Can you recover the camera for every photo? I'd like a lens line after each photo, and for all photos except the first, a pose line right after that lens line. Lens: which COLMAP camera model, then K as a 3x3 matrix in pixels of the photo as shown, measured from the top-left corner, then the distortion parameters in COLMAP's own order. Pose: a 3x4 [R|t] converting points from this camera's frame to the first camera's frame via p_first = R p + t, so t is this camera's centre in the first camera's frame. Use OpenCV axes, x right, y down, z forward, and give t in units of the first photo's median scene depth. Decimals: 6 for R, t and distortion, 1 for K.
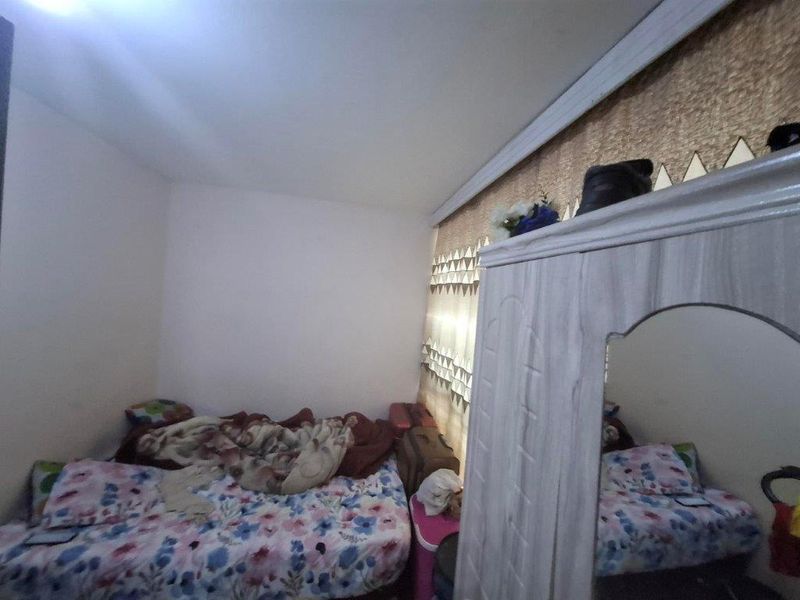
lens RADIAL K [[315.4, 0, 404.2], [0, 315.4, 300.1], [0, 0, 1]] dist [-0.007128, -0.000496]
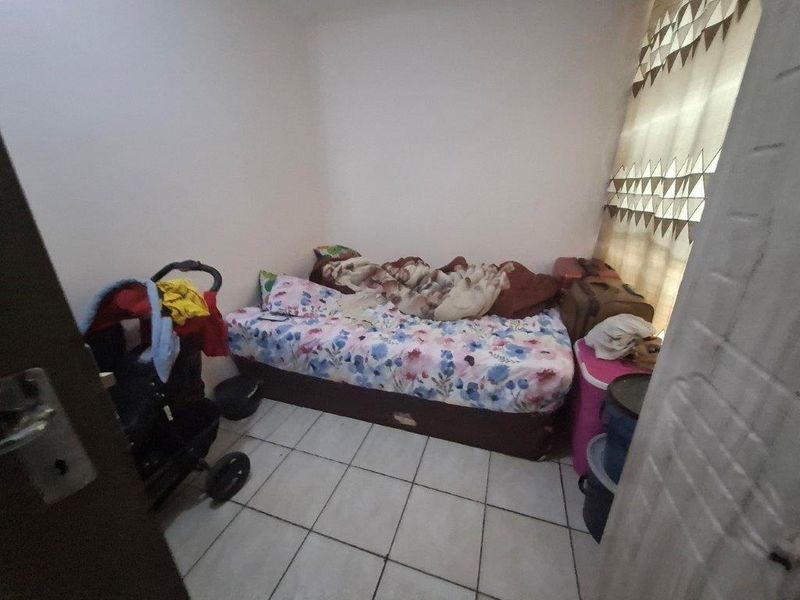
lens RADIAL K [[315.4, 0, 401.9], [0, 315.4, 298.8], [0, 0, 1]] dist [-0.007128, -0.000496]
pose [[0.878832, 0.080195, -0.470344, -0.003259], [0.070072, 0.953392, 0.293485, 0.252288], [0.471958, -0.290882, 0.832252, 0.114283]]
